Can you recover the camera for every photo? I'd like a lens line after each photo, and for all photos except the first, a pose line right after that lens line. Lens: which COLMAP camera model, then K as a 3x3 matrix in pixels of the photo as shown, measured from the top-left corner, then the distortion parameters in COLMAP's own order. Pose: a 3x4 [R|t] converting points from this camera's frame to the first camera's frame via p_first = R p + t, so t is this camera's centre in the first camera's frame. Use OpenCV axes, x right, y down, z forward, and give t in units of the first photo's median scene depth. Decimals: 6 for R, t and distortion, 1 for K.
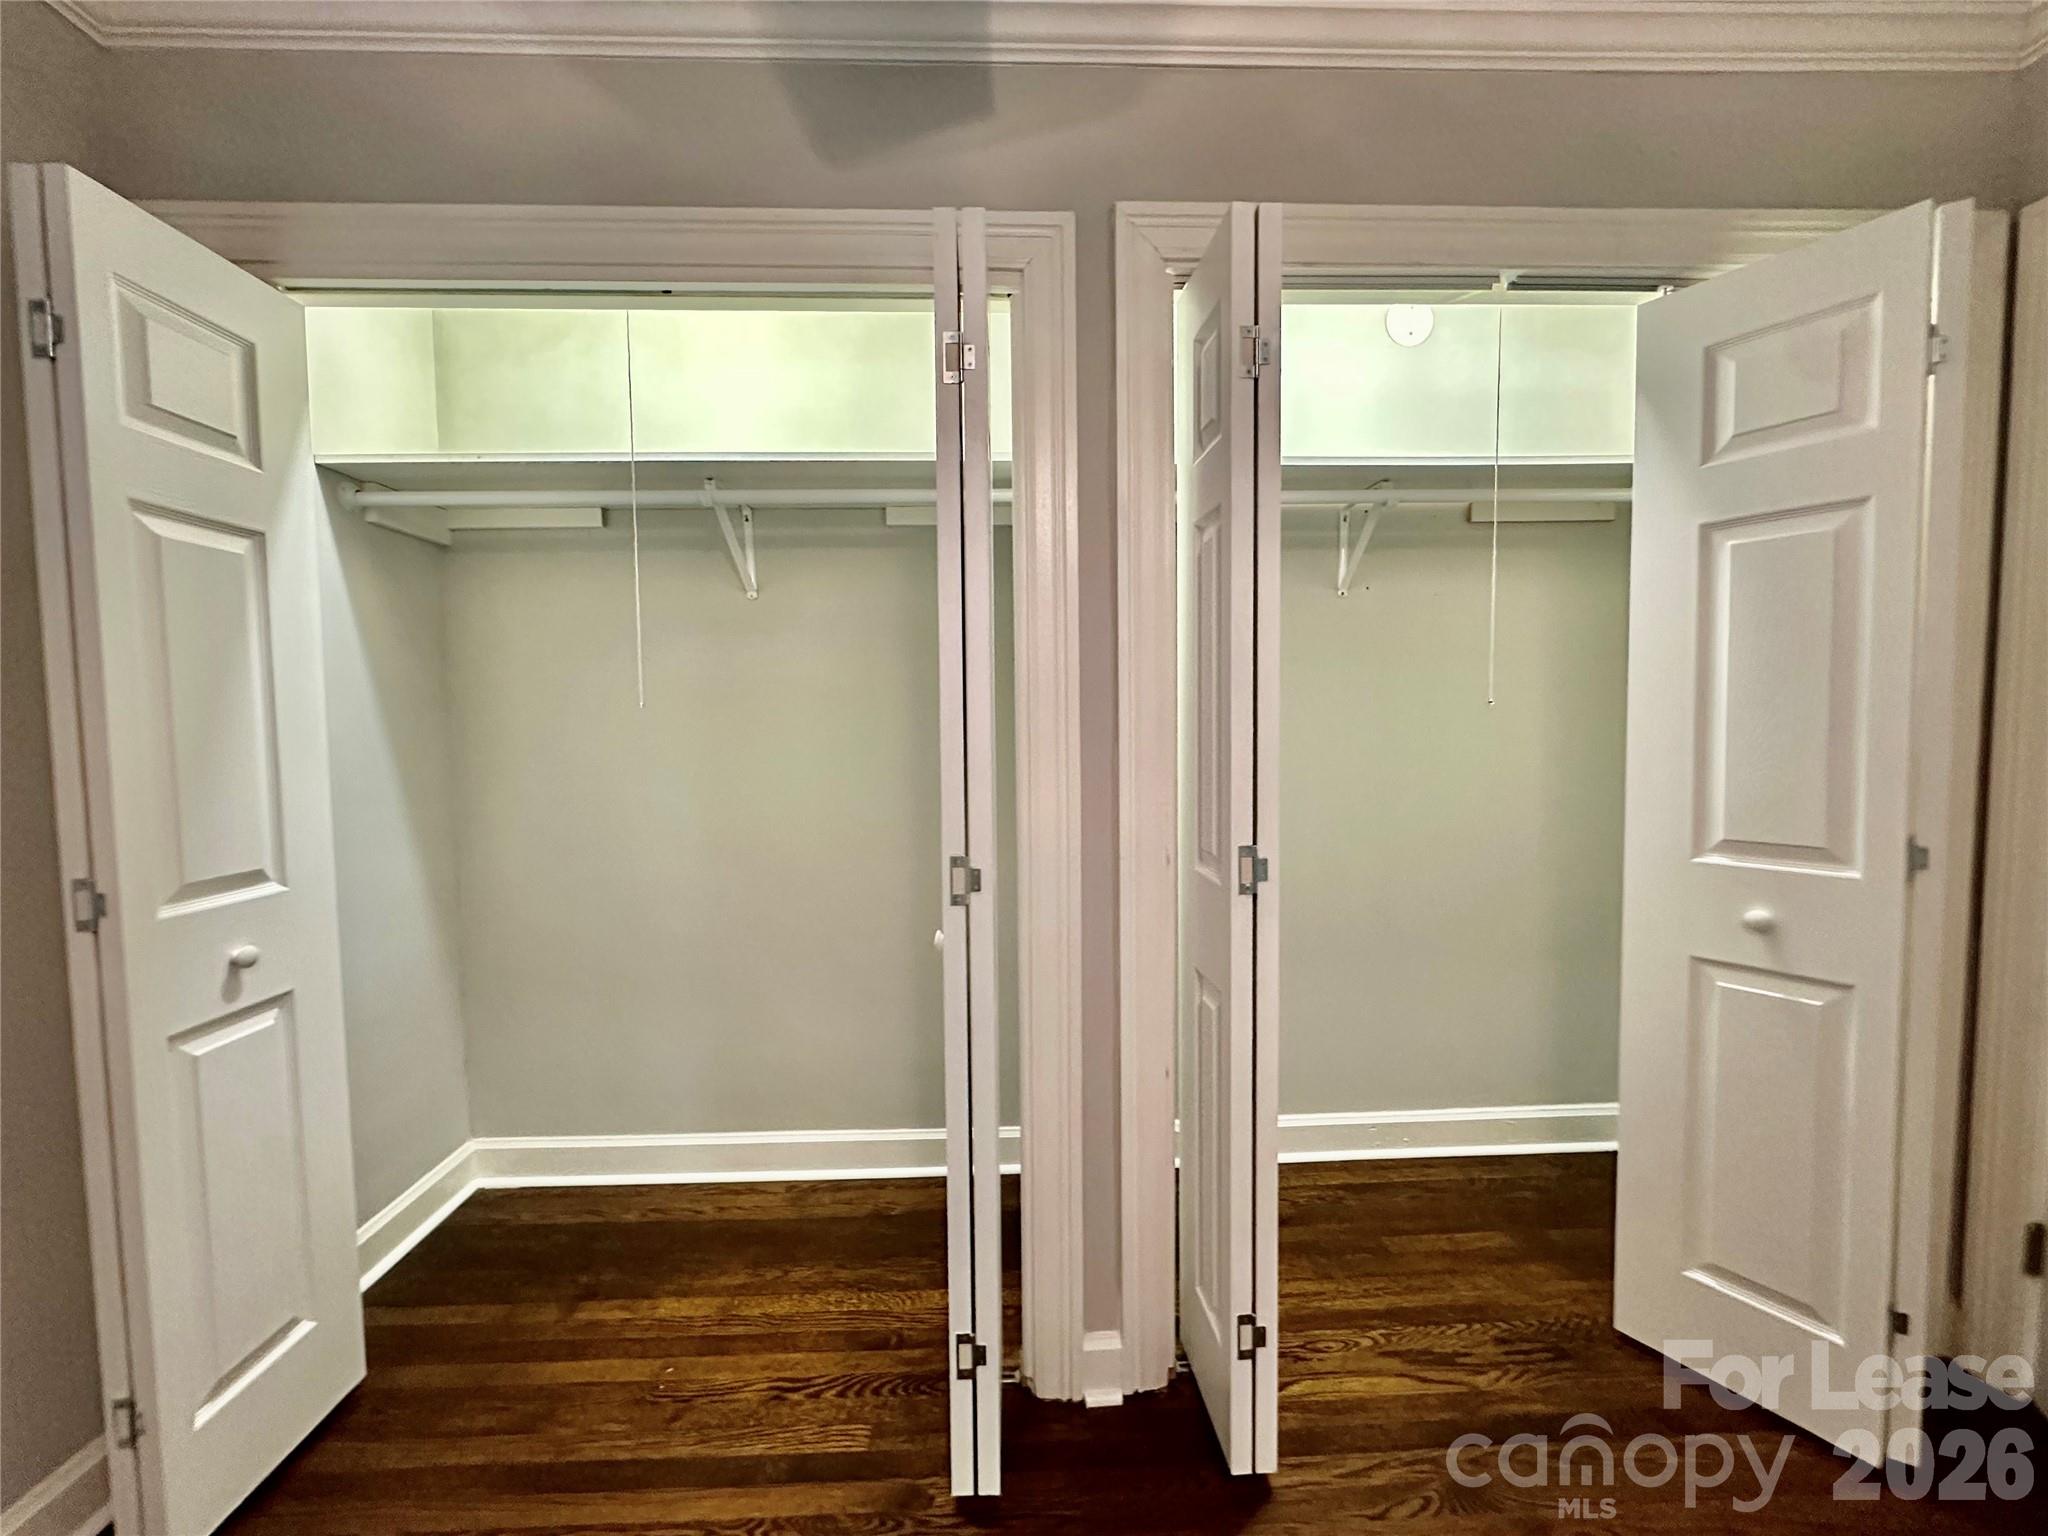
lens RADIAL K [[816.9, 0, 1013.2], [0, 816.9, 769.2], [0, 0, 1]] dist [0.000868, -0.000433]
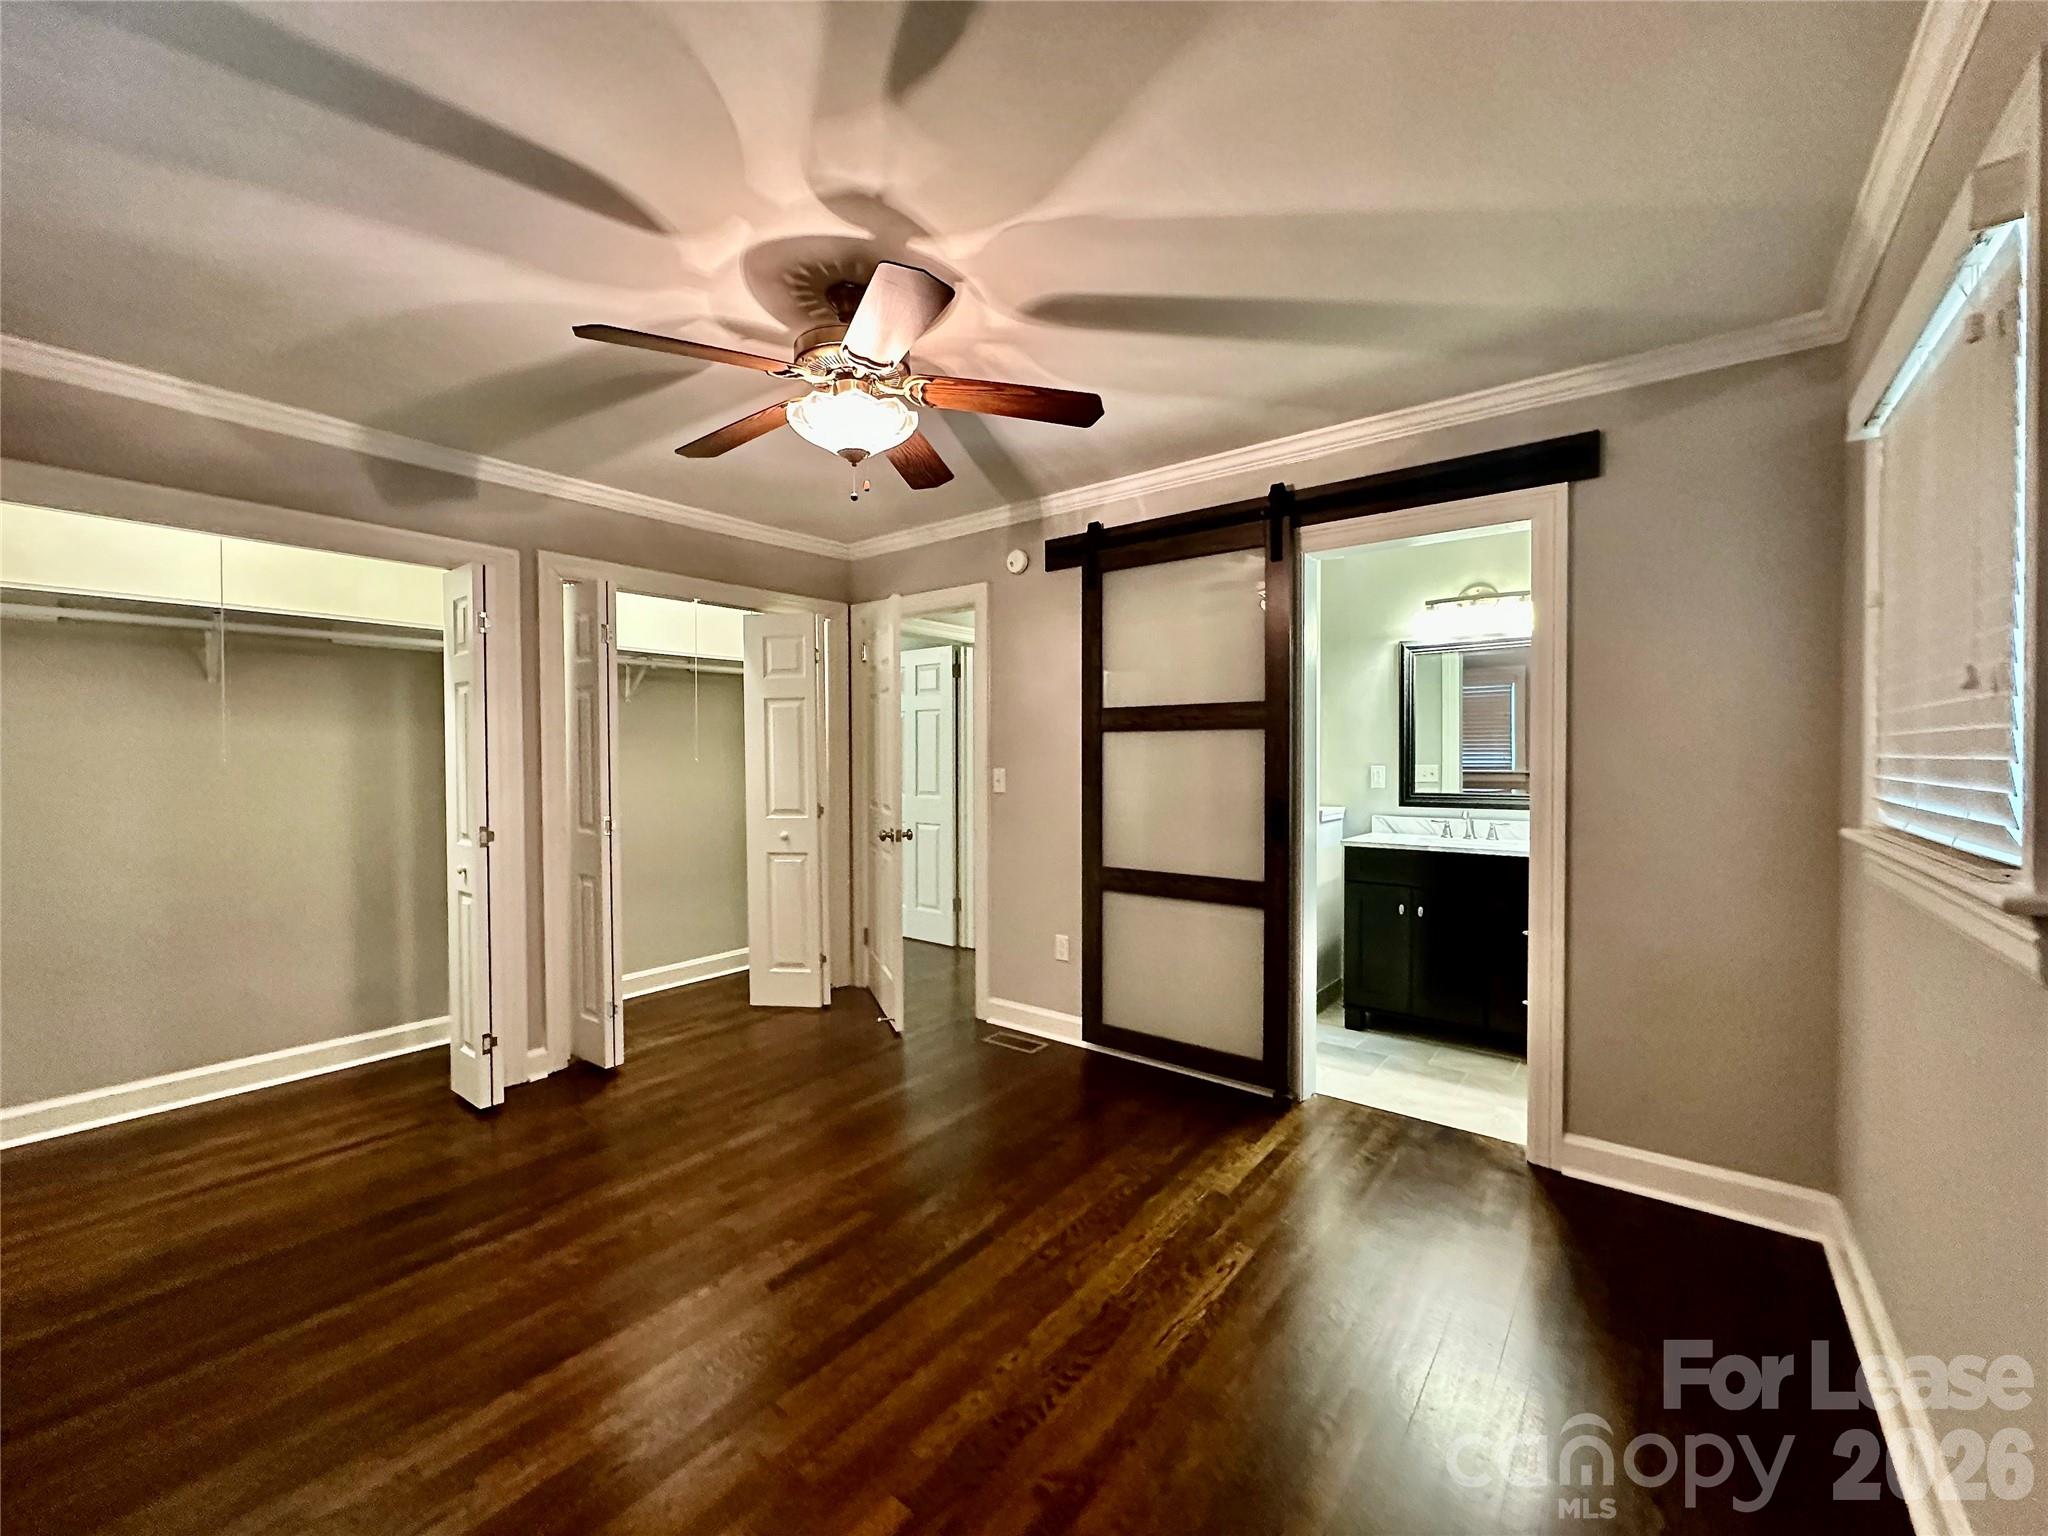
lens RADIAL K [[816.9, 0, 1013.7], [0, 816.9, 765.8], [0, 0, 1]] dist [0.000868, -0.000433]
pose [[0.651179, -0.003220, 0.758917, -0.743245], [0.044230, 0.998452, -0.033714, 0.067663], [-0.757634, 0.055521, 0.650313, -1.484422]]
